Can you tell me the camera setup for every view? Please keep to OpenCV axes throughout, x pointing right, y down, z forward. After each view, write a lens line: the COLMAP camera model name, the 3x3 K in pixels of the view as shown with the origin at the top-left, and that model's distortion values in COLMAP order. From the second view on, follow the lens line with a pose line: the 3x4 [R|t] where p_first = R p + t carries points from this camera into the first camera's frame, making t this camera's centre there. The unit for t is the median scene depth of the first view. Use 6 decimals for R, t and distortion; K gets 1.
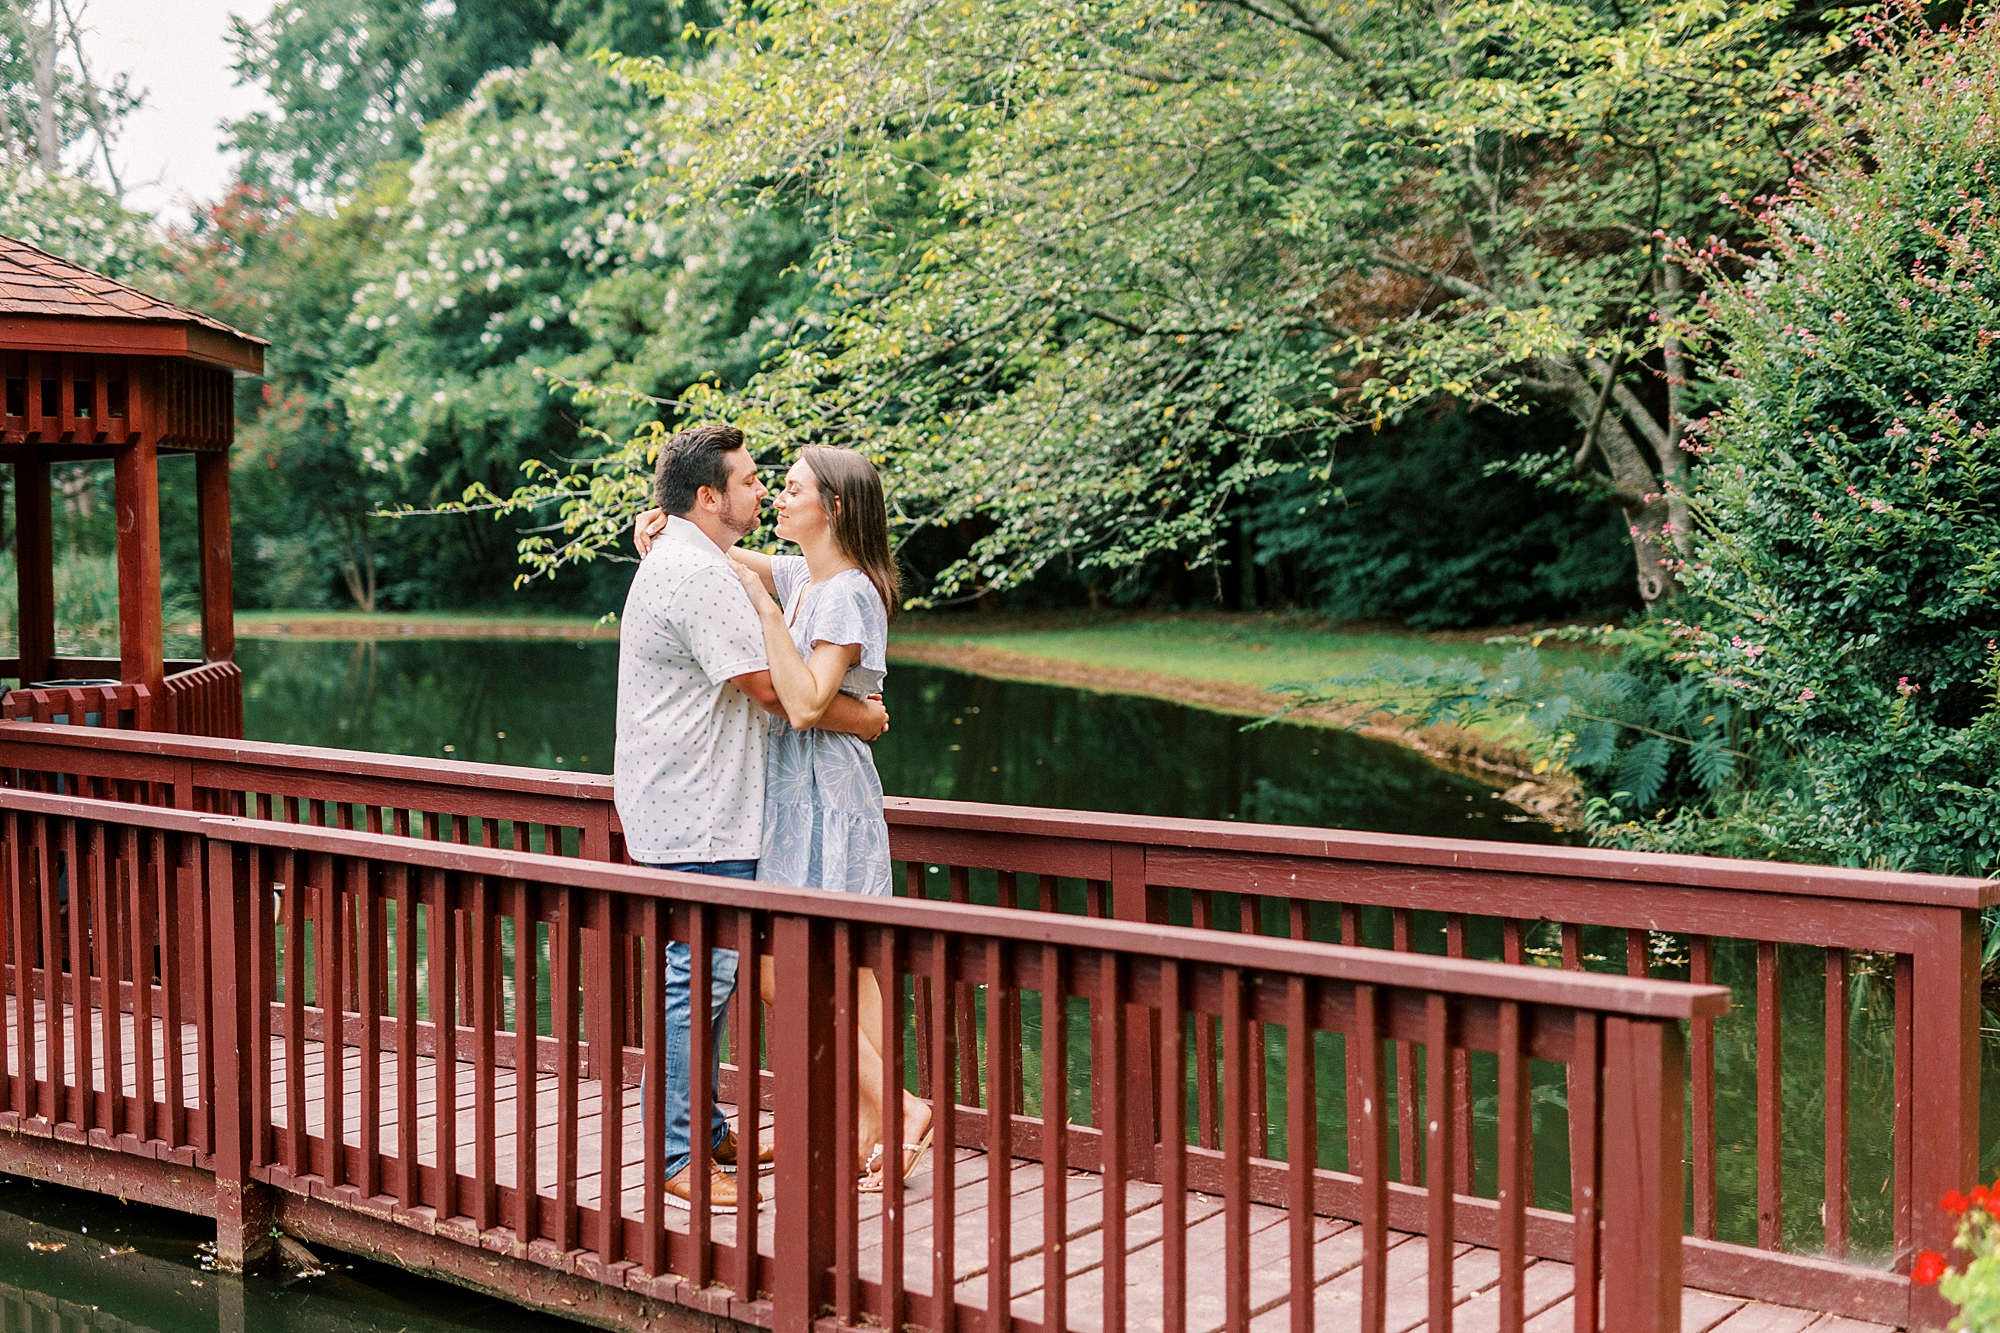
lens RADIAL K [[2704.6, 0, 1064.6], [0, 2704.6, 700.3], [0, 0, 1]] dist [0.004408, 0.000317]
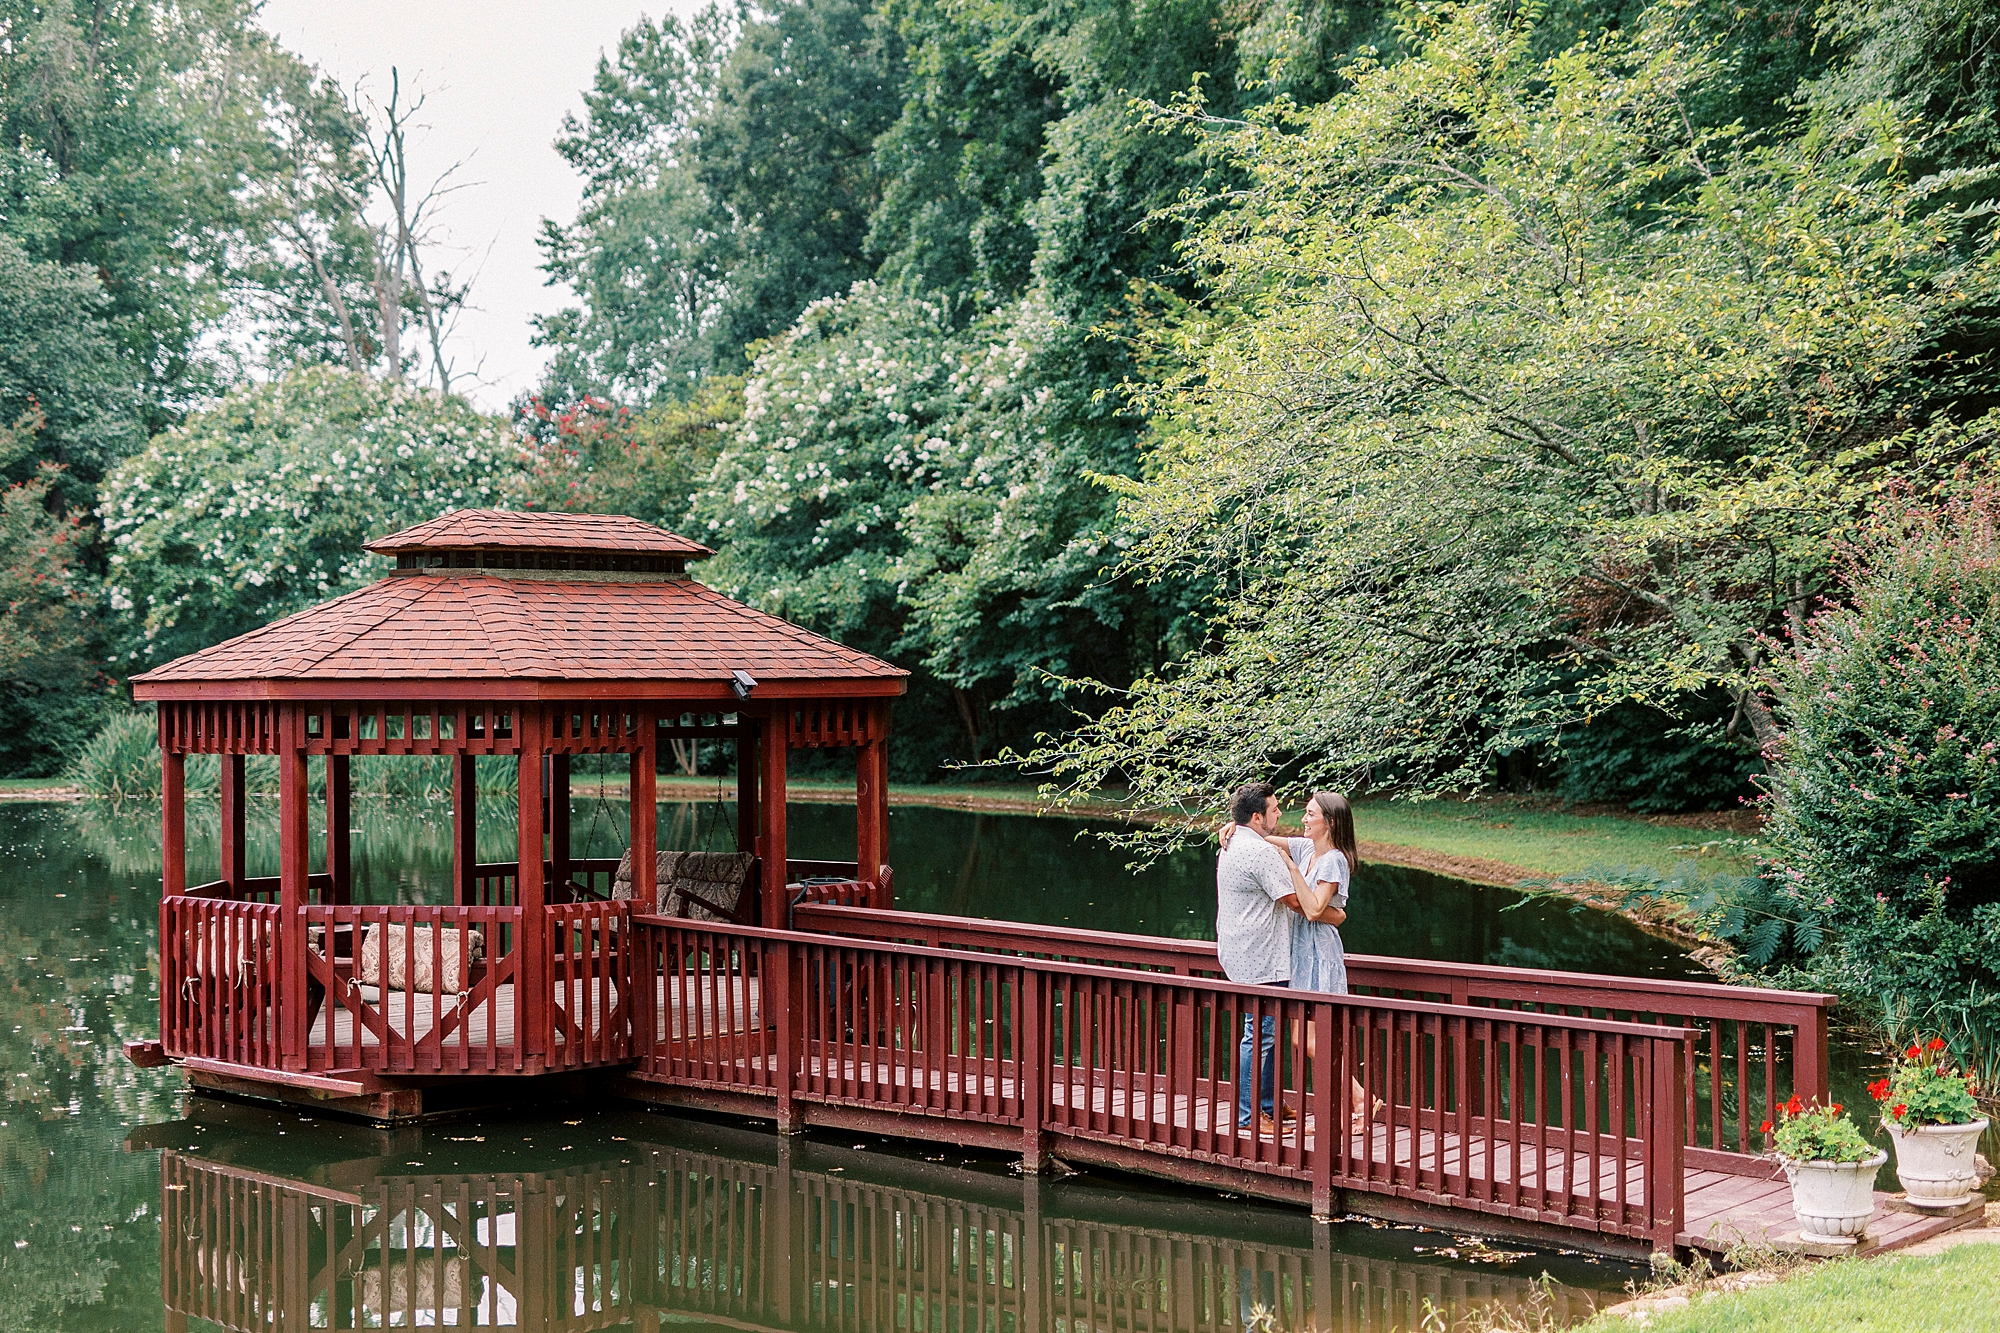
lens RADIAL K [[2704.6, 0, 1064.6], [0, 2704.6, 700.3], [0, 0, 1]] dist [0.004408, 0.000317]
pose [[0.996260, 0.004665, -0.086279, -0.031021], [-0.009473, 0.998419, -0.055404, -0.013103], [0.085884, 0.056014, 0.994729, -0.349870]]
